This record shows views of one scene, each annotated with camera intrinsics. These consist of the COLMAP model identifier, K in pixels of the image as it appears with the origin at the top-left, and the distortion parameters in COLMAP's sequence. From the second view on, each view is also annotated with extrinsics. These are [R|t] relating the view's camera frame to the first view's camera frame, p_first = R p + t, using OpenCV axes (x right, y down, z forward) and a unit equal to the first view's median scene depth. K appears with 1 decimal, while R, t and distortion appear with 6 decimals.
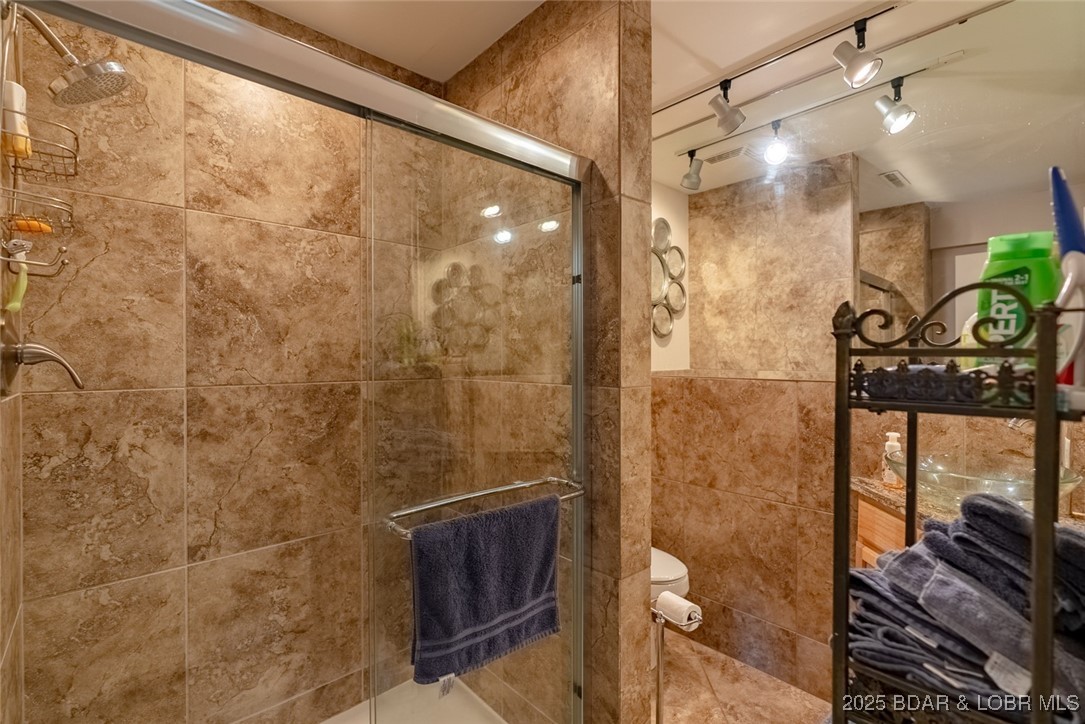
lens RADIAL K [[490.2, 0, 542.3], [0, 490.2, 360.8], [0, 0, 1]] dist [-0.012486, 0.004278]
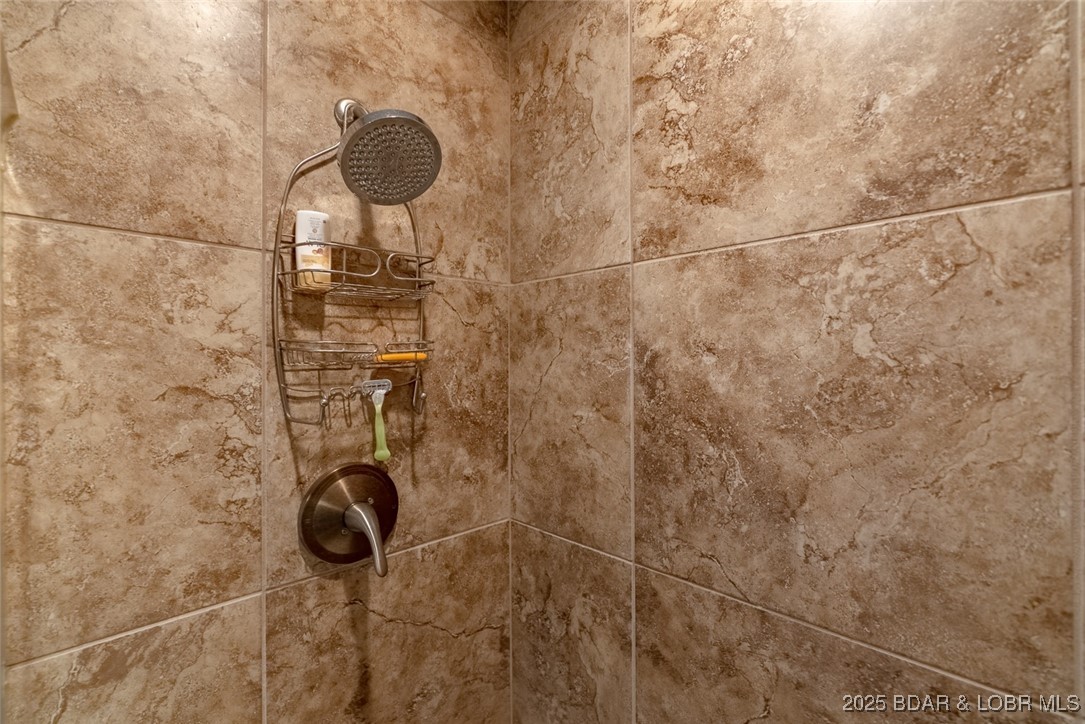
lens RADIAL K [[490.2, 0, 541.6], [0, 490.2, 360.7], [0, 0, 1]] dist [-0.012486, 0.004278]
pose [[0.022081, 0.003909, -0.999749, -0.131773], [-0.004726, 0.999982, 0.003805, -0.186916], [0.999745, 0.004640, 0.022099, 0.838832]]
